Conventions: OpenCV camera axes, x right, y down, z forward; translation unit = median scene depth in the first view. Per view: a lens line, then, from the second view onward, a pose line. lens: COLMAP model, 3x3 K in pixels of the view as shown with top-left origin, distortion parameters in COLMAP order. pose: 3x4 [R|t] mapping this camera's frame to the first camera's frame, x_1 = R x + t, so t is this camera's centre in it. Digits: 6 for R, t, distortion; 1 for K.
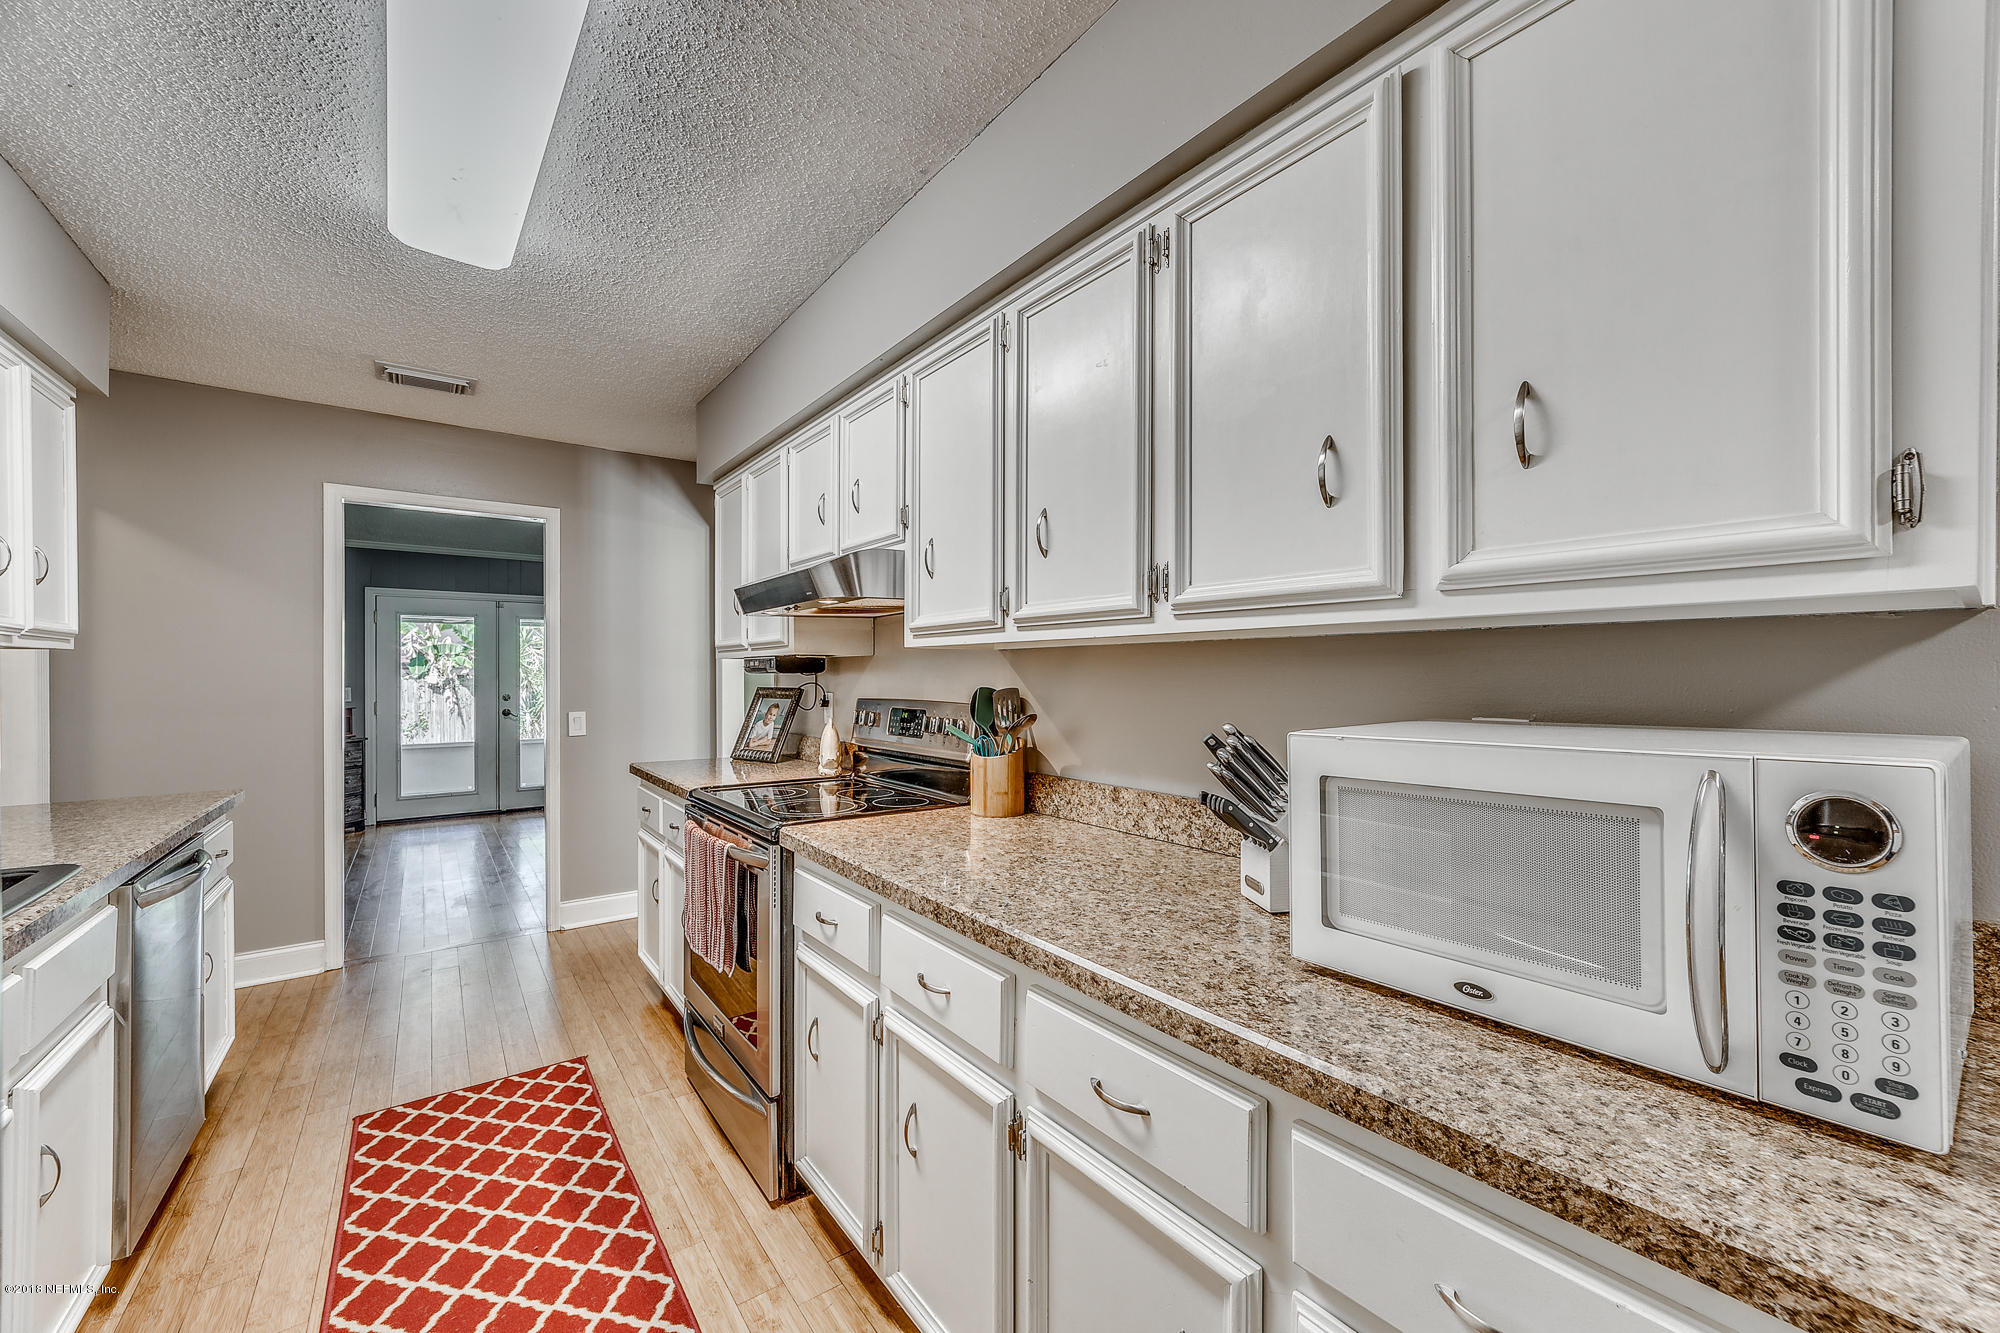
lens RADIAL K [[767.3, 0, 1009.8], [0, 767.3, 677.3], [0, 0, 1]] dist [0.016610, 0.000281]
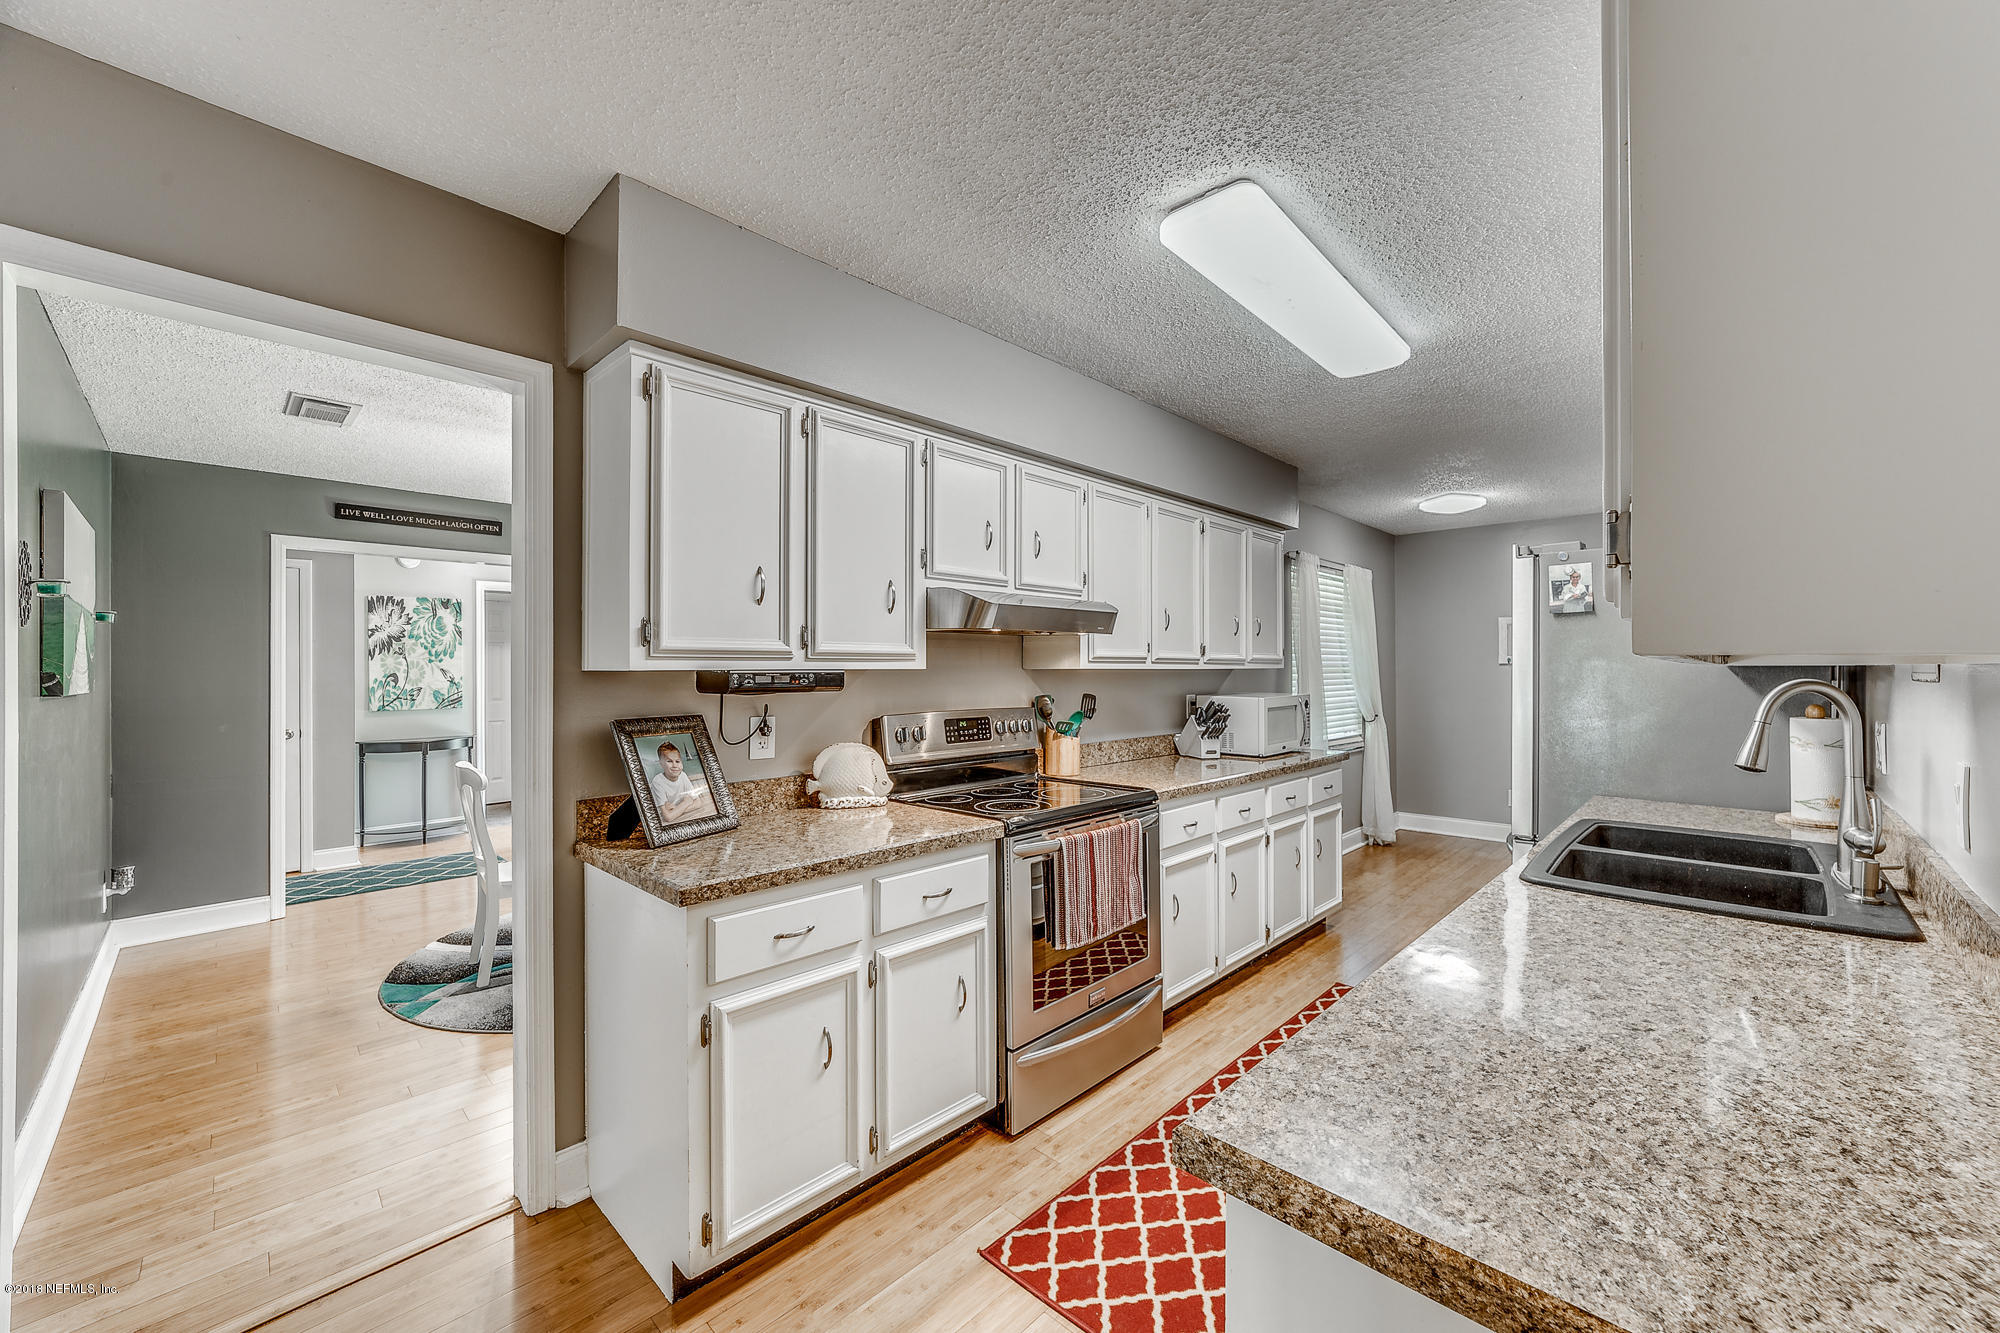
lens RADIAL K [[767.3, 0, 1006.5], [0, 767.3, 662.1], [0, 0, 1]] dist [0.016610, 0.000281]
pose [[-0.150200, 0.008963, 0.988615, -1.330534], [-0.001512, 0.999956, -0.009295, -0.032727], [-0.988655, -0.002891, -0.150179, 1.161162]]
